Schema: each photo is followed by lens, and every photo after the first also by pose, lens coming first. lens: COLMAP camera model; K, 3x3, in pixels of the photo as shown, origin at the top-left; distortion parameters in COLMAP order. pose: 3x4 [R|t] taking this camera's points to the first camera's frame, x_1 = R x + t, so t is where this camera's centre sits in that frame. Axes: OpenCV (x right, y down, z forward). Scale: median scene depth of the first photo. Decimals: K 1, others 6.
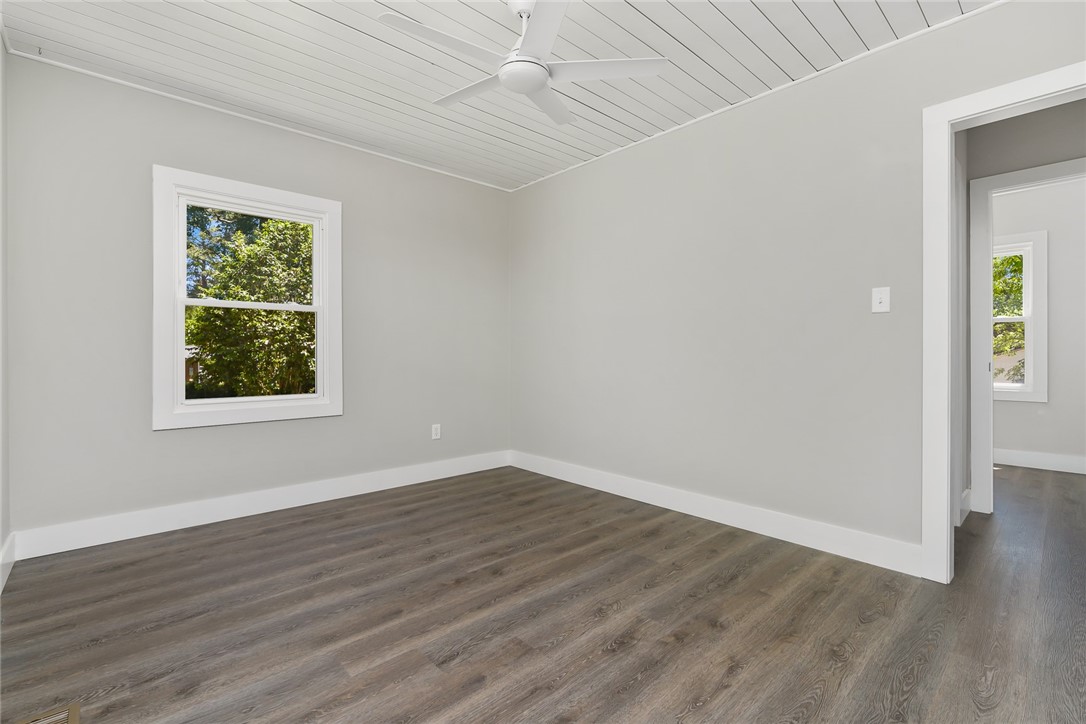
lens RADIAL K [[489.3, 0, 544.0], [0, 489.3, 354.4], [0, 0, 1]] dist [-0.010093, 0.001194]
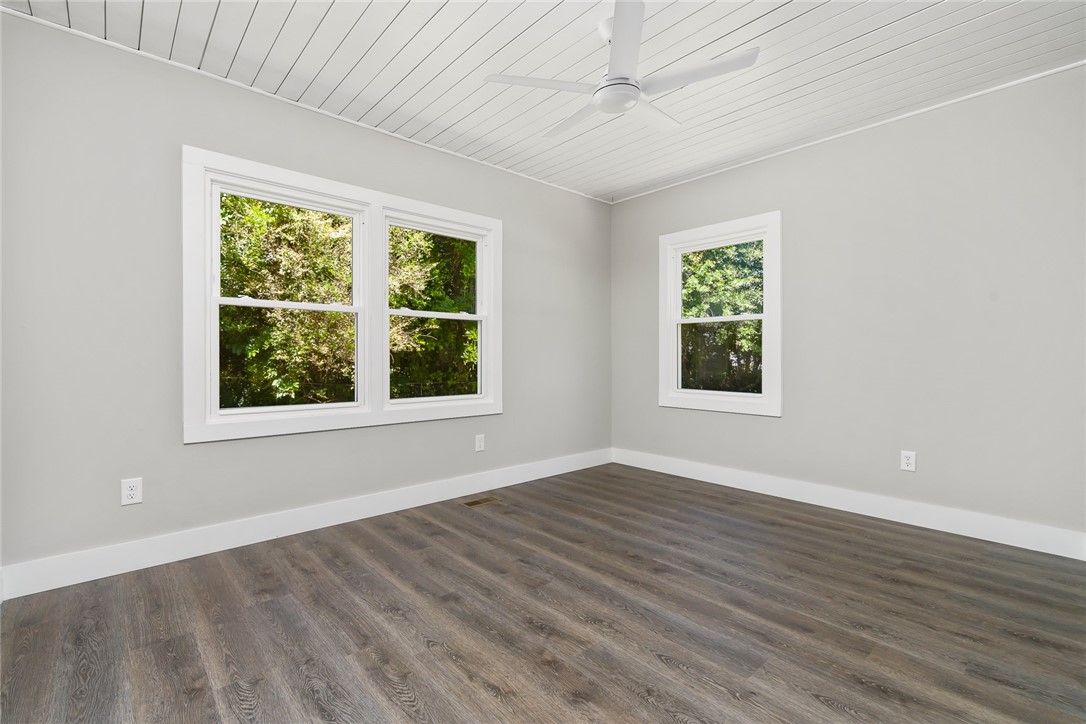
lens RADIAL K [[489.3, 0, 544.8], [0, 489.3, 363.4], [0, 0, 1]] dist [-0.010093, 0.001194]
pose [[-0.009756, 0.015002, -0.999840, 0.836683], [-0.002352, 0.999884, 0.015026, -0.004375], [0.999950, 0.002498, -0.009720, 0.694078]]
